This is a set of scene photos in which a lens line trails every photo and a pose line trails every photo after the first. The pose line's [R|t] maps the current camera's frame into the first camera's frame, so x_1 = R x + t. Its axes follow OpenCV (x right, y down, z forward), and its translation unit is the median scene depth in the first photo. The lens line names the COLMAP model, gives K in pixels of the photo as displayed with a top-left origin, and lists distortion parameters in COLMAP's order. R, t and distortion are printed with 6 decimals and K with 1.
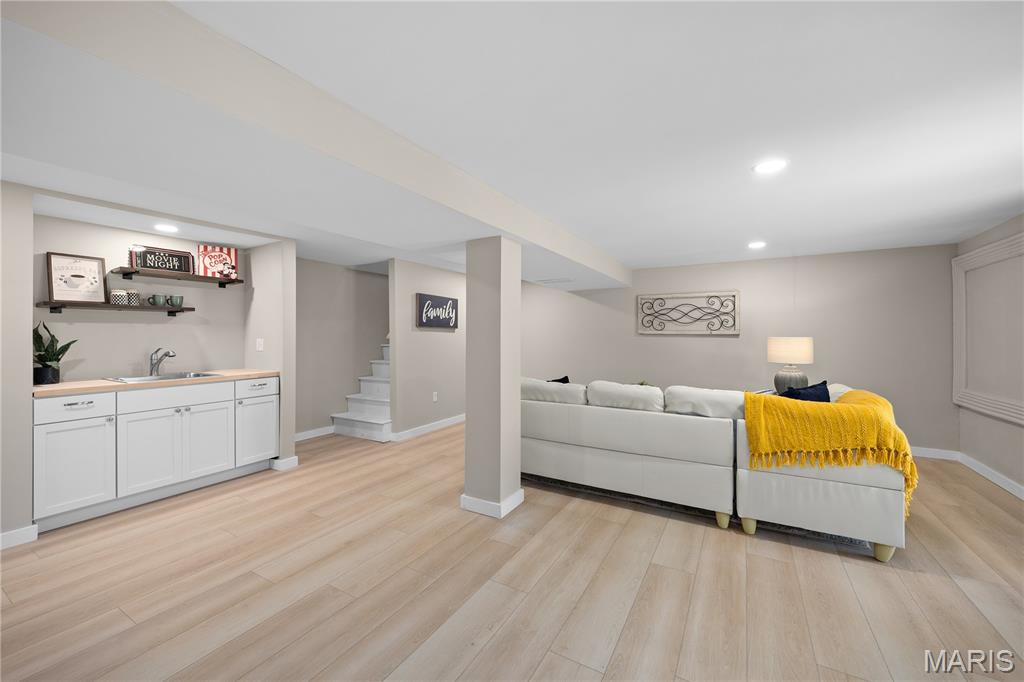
lens RADIAL K [[404.2, 0, 515.8], [0, 404.2, 340.5], [0, 0, 1]] dist [0.000921, -0.000737]
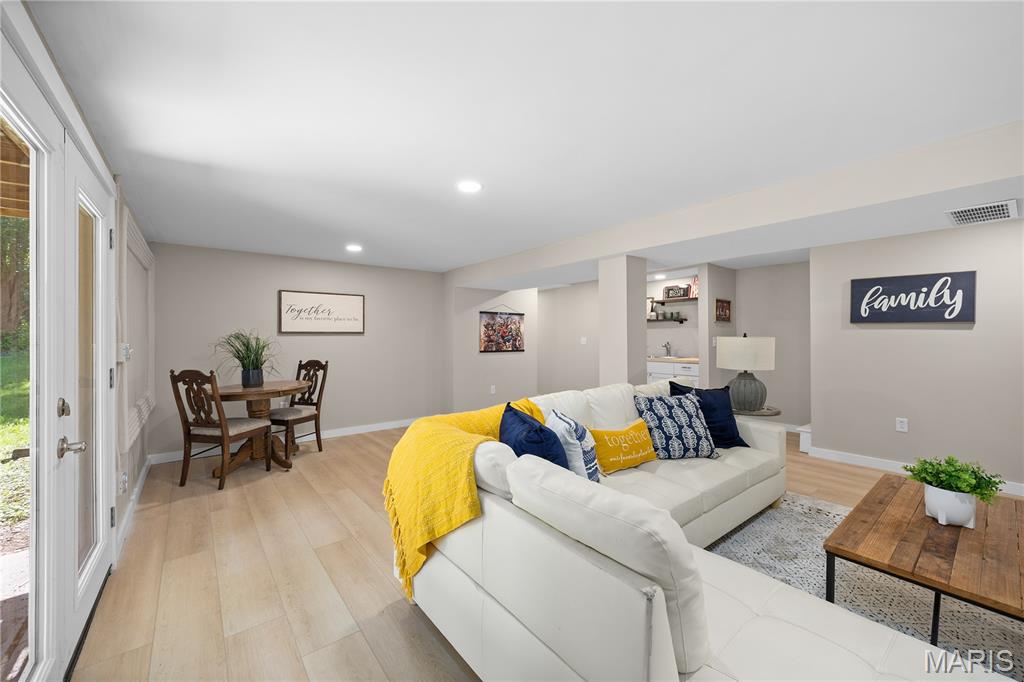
lens RADIAL K [[404.2, 0, 517.6], [0, 404.2, 335.1], [0, 0, 1]] dist [0.000921, -0.000737]
pose [[-0.352972, 0.004731, -0.935622, 0.694206], [-0.003979, 0.999971, 0.006557, -0.013860], [0.935625, 0.006037, -0.352943, 0.667273]]
